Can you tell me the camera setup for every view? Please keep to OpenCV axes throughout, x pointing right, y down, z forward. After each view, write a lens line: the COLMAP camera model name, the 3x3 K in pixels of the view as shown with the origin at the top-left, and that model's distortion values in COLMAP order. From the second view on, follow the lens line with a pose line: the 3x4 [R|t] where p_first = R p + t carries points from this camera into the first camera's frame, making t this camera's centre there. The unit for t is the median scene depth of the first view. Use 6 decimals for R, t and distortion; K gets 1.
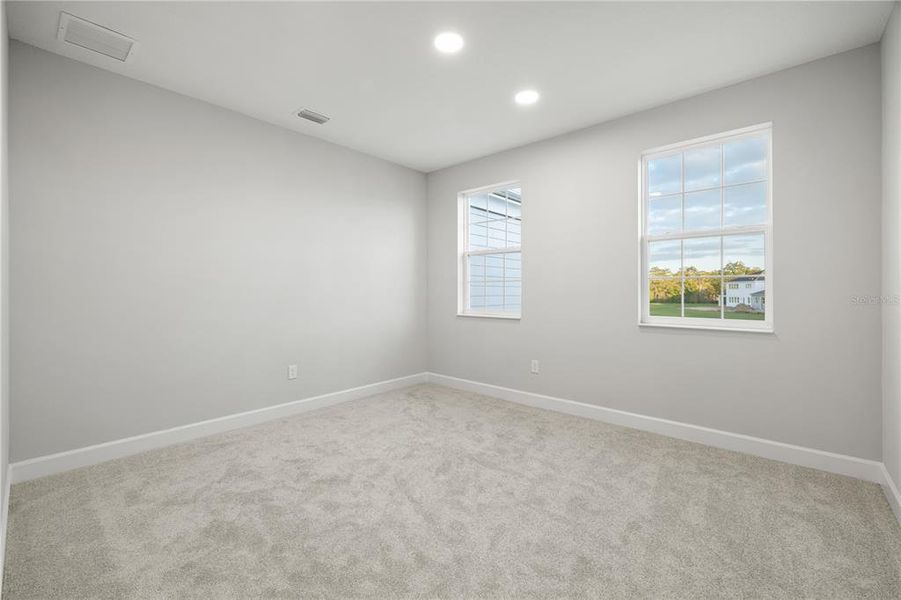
lens RADIAL K [[393.7, 0, 450.6], [0, 393.7, 291.0], [0, 0, 1]] dist [0.000743, 0.000219]
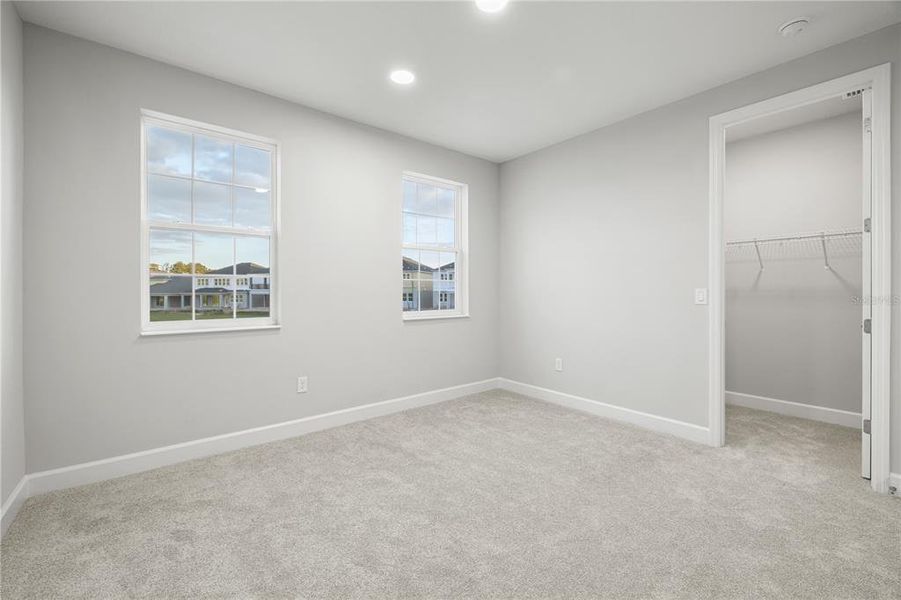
lens RADIAL K [[373.7, 0, 443.0], [0, 373.7, 292.0], [0, 0, 1]] dist [0.001071, 0.000045]
pose [[0.163320, 0.001797, 0.986571, -0.560654], [0.004617, 0.999986, -0.002586, 0.006950], [-0.986562, 0.004977, 0.163310, 0.671319]]
